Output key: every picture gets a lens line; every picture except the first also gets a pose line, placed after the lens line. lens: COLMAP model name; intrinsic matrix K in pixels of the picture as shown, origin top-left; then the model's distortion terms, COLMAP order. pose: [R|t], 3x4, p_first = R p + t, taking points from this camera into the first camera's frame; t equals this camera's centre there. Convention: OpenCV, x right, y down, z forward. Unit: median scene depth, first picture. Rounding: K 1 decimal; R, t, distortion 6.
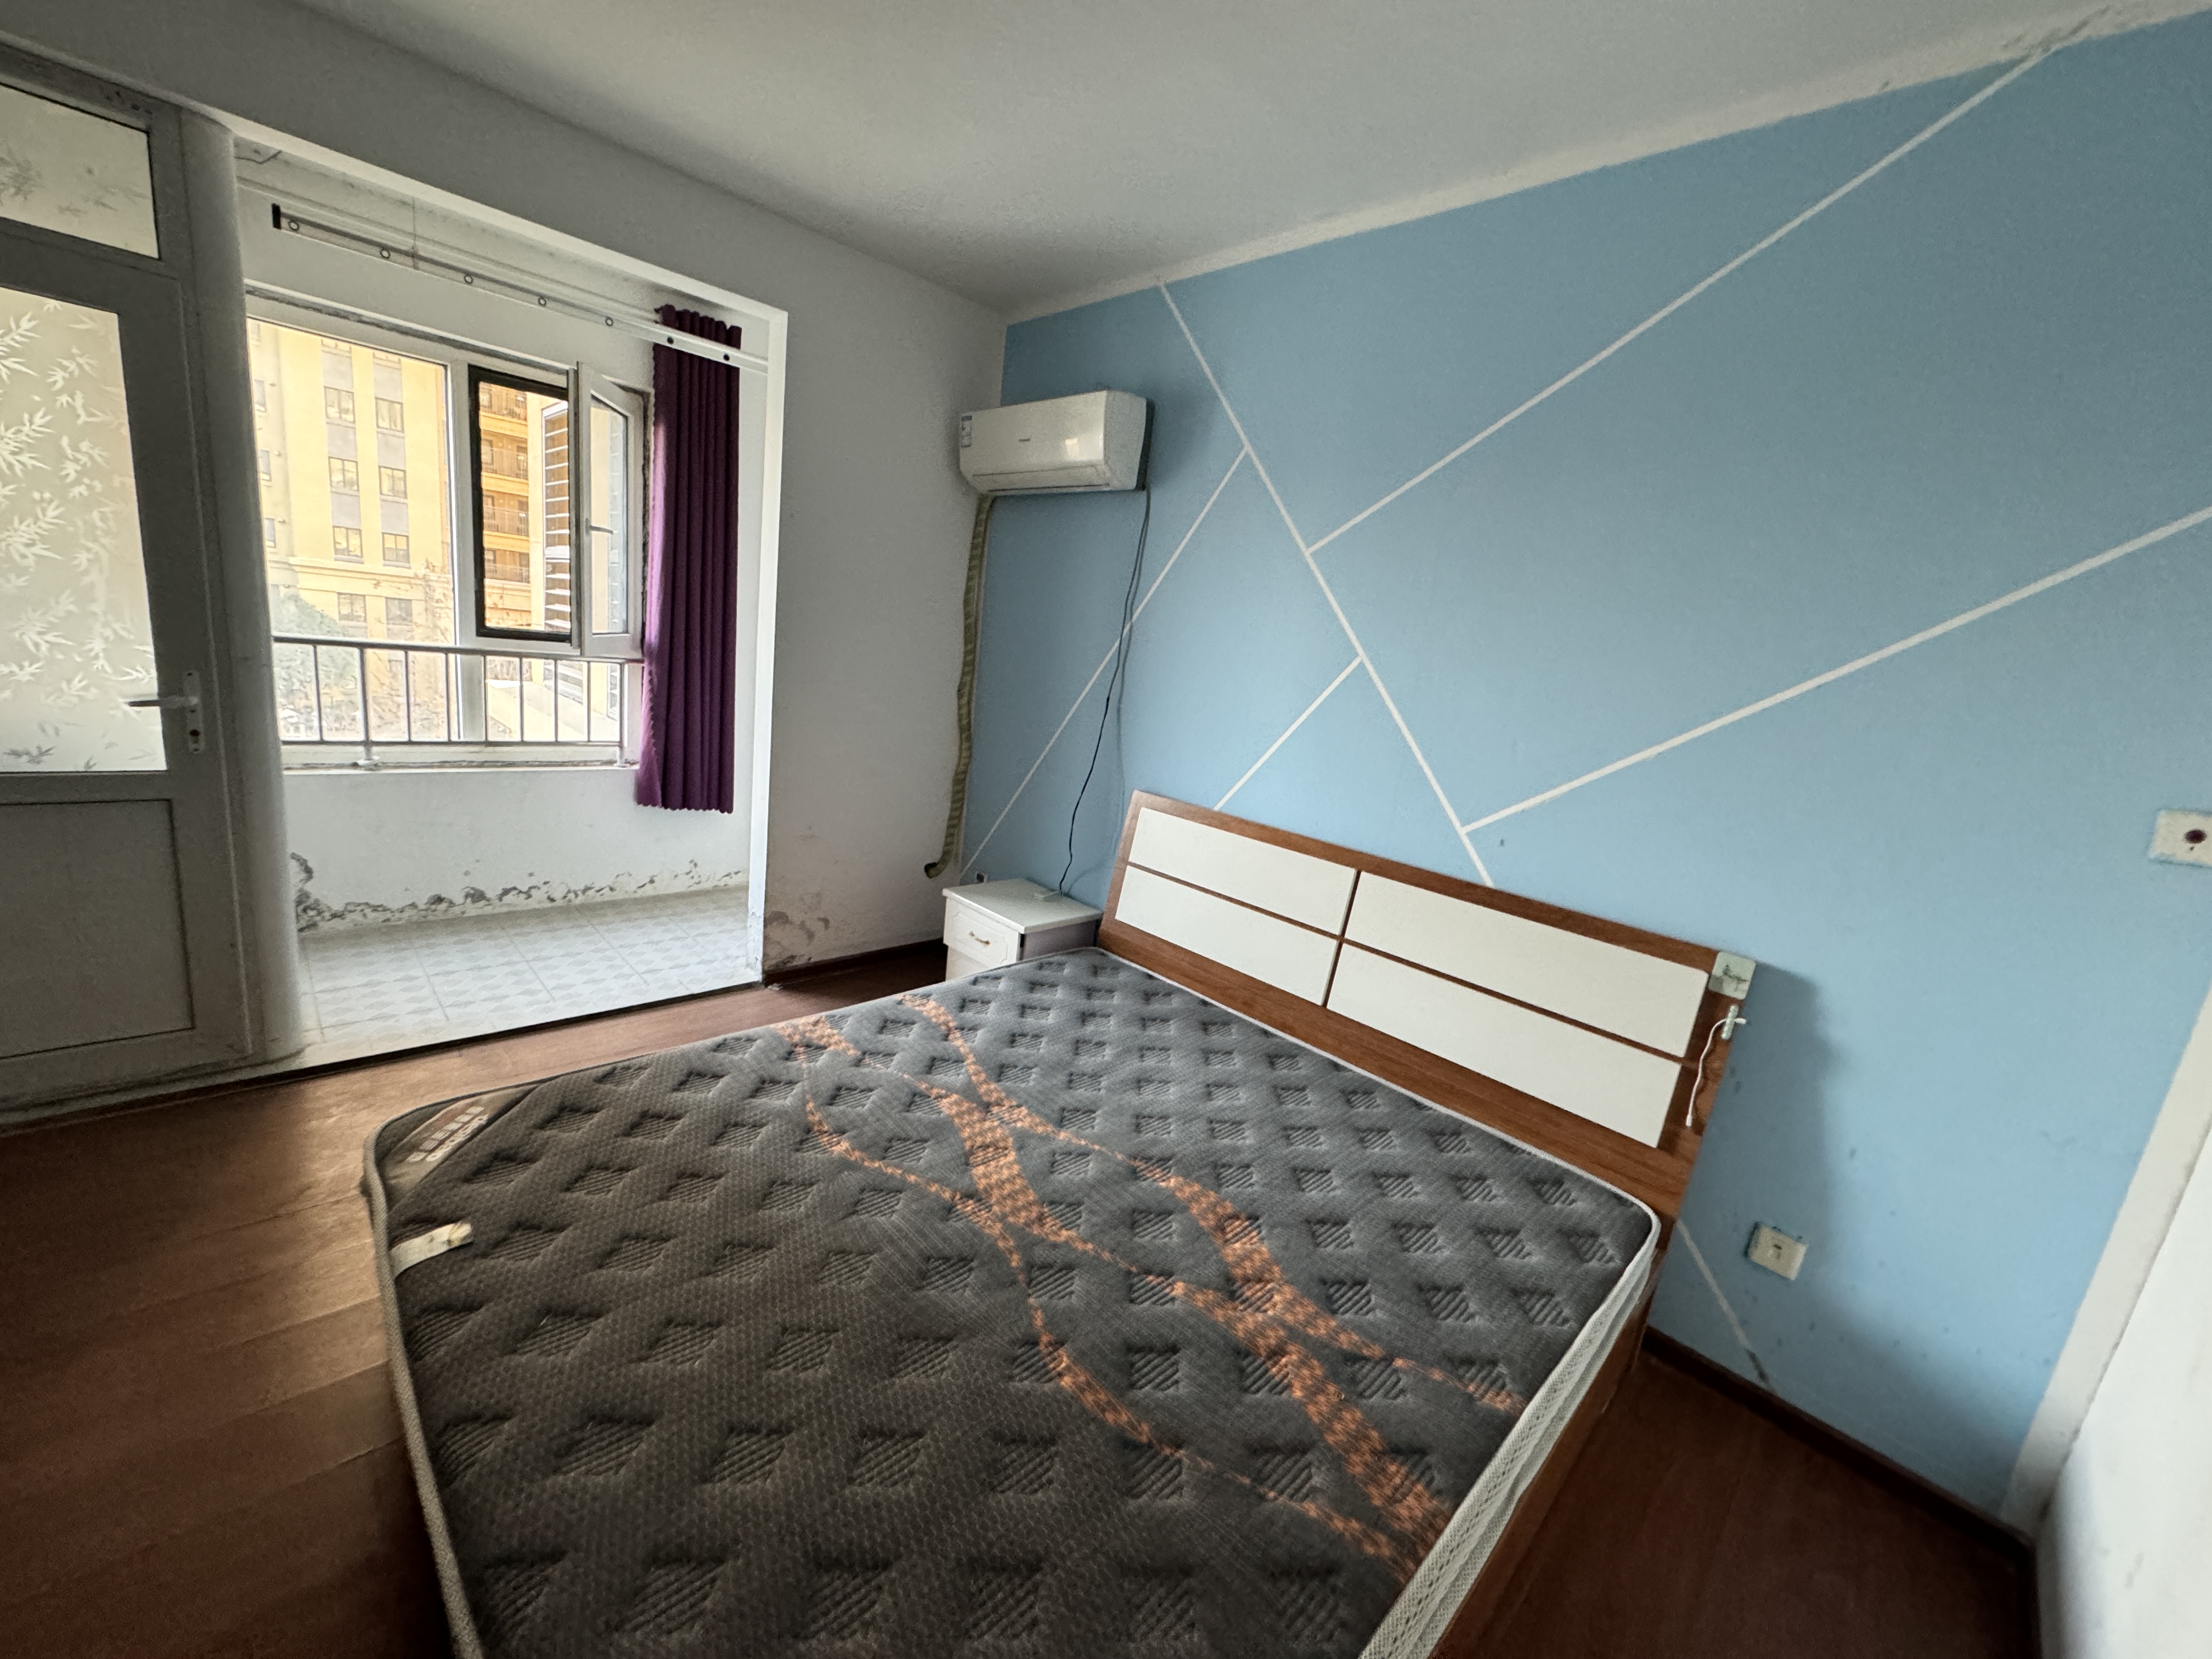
lens RADIAL K [[873.2, 0, 1100.8], [0, 873.2, 829.4], [0, 0, 1]] dist [-0.000087, -0.000277]
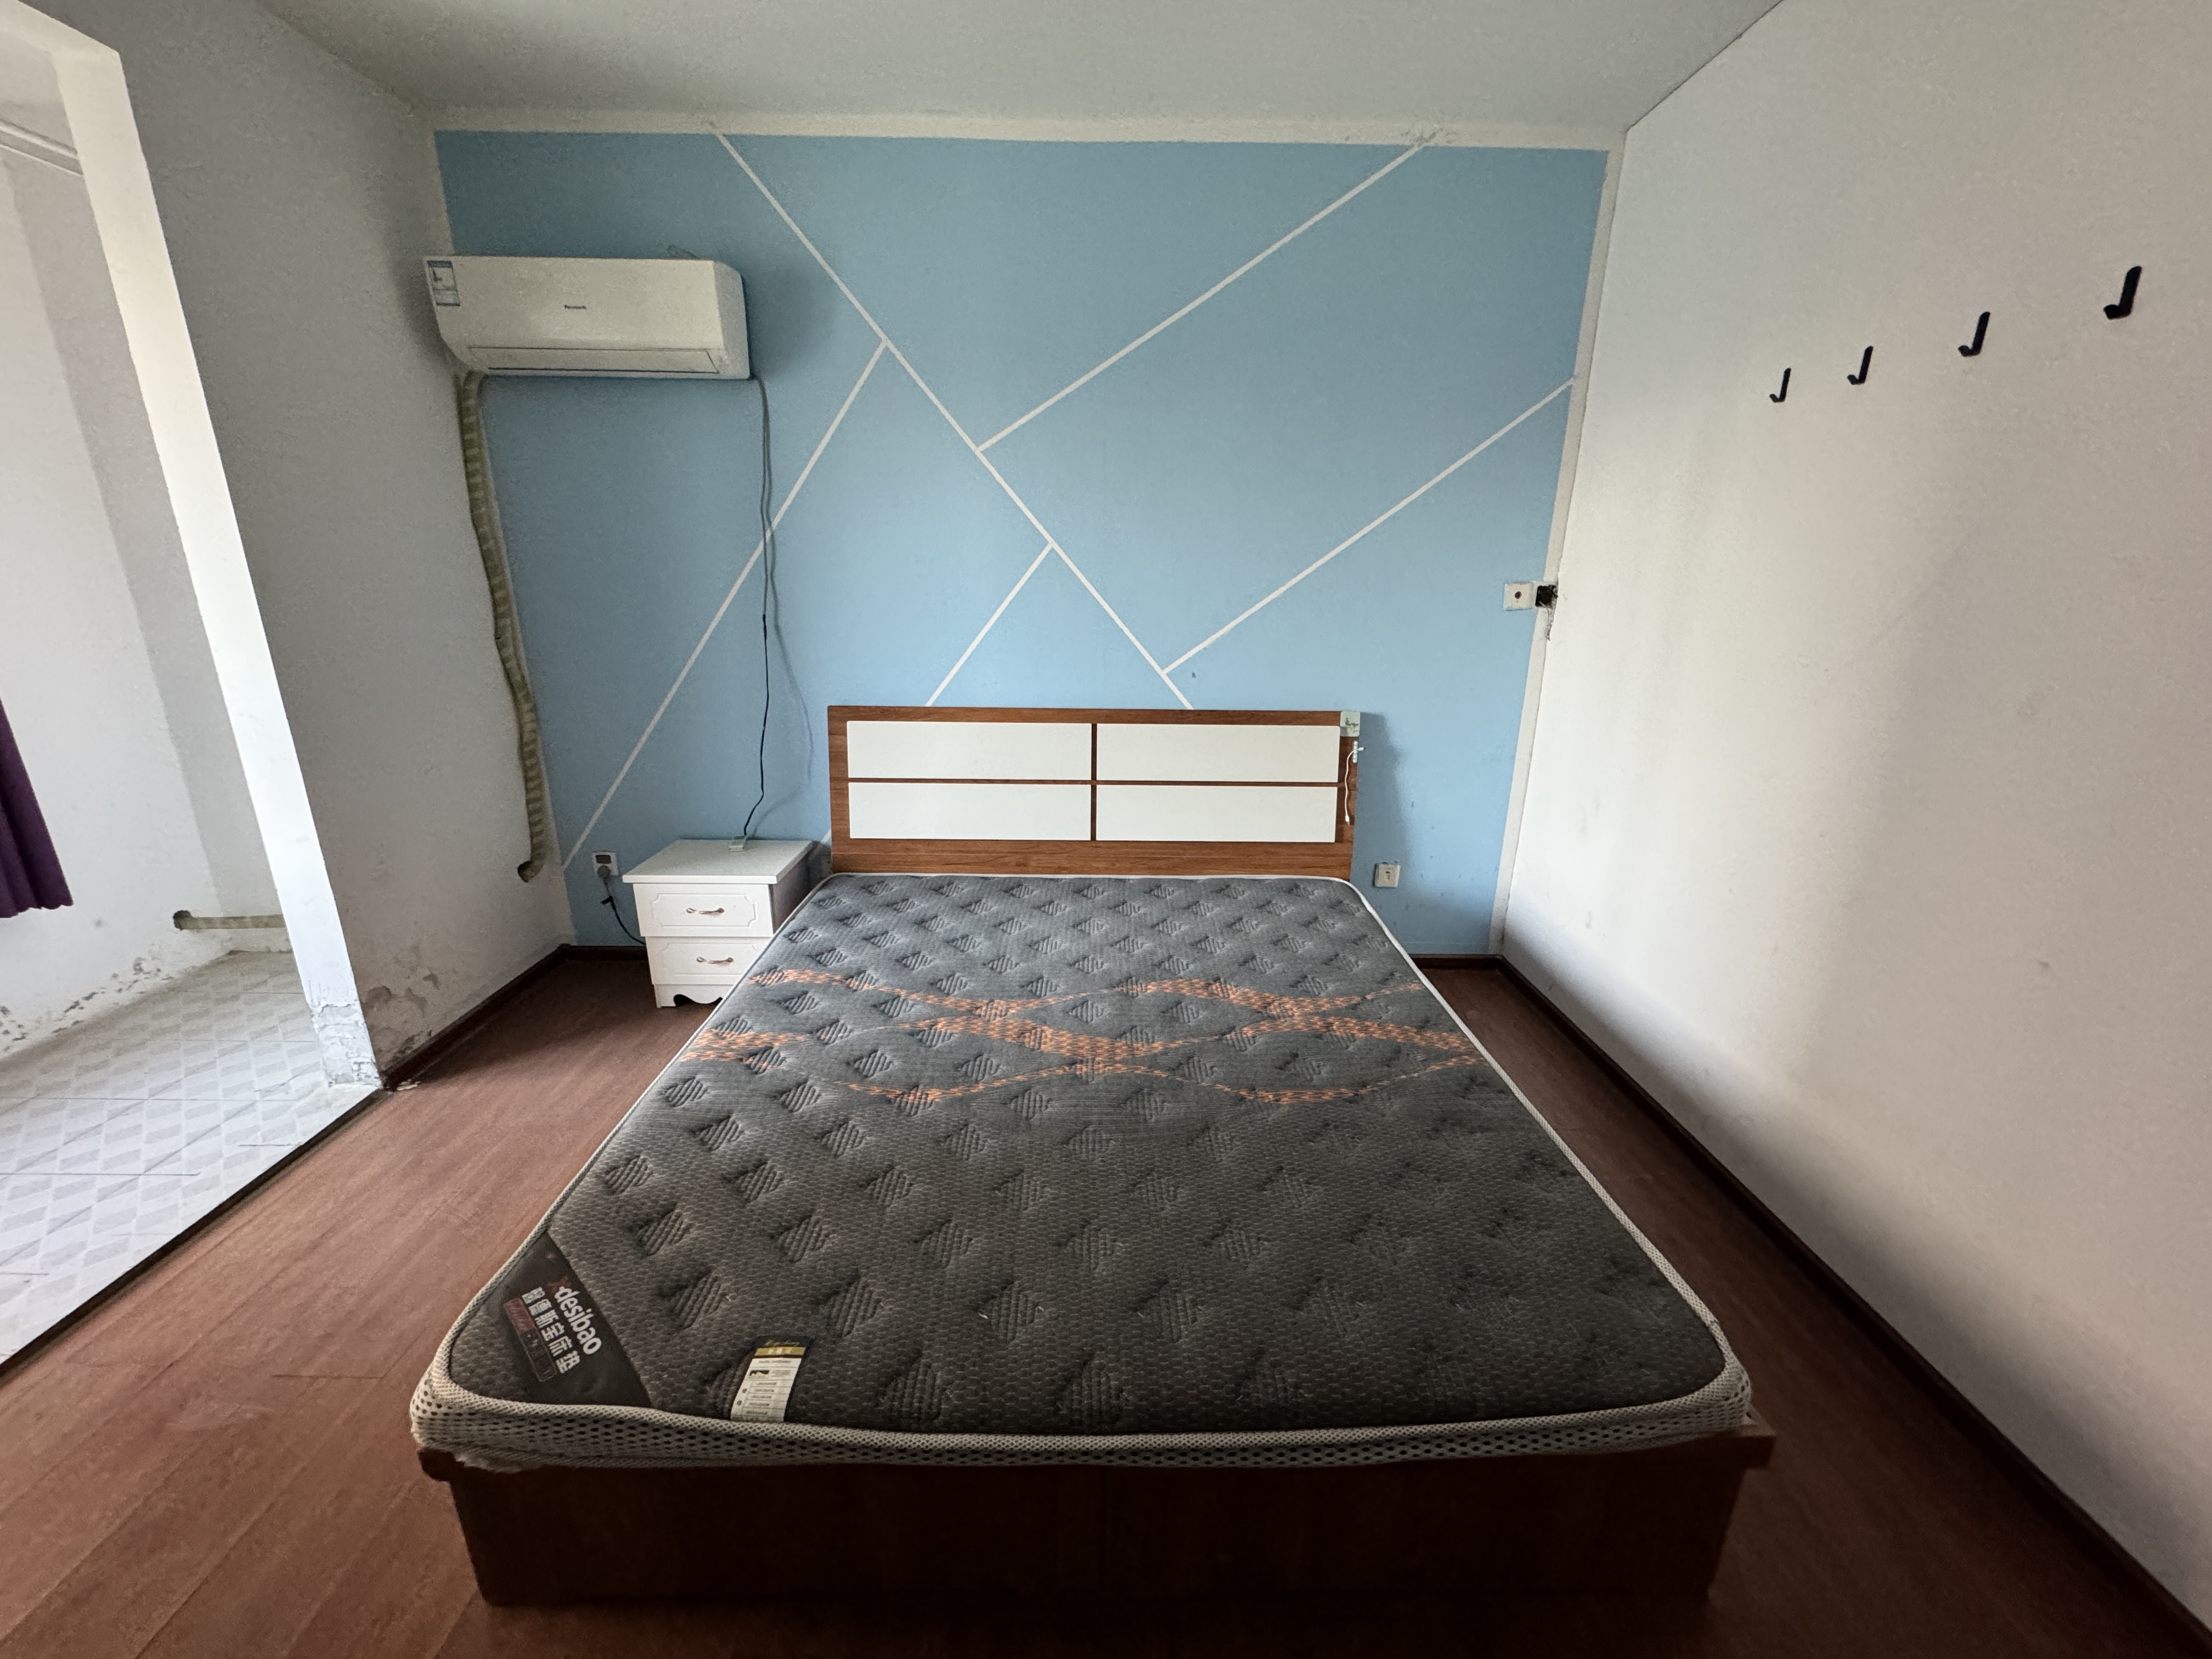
lens RADIAL K [[873.2, 0, 1107.8], [0, 873.2, 829.2], [0, 0, 1]] dist [-0.000087, -0.000277]
pose [[0.690962, -0.307822, 0.654077, -0.425993], [0.219622, 0.951428, 0.215755, -0.057101], [-0.688721, -0.005429, 0.725006, 0.082866]]
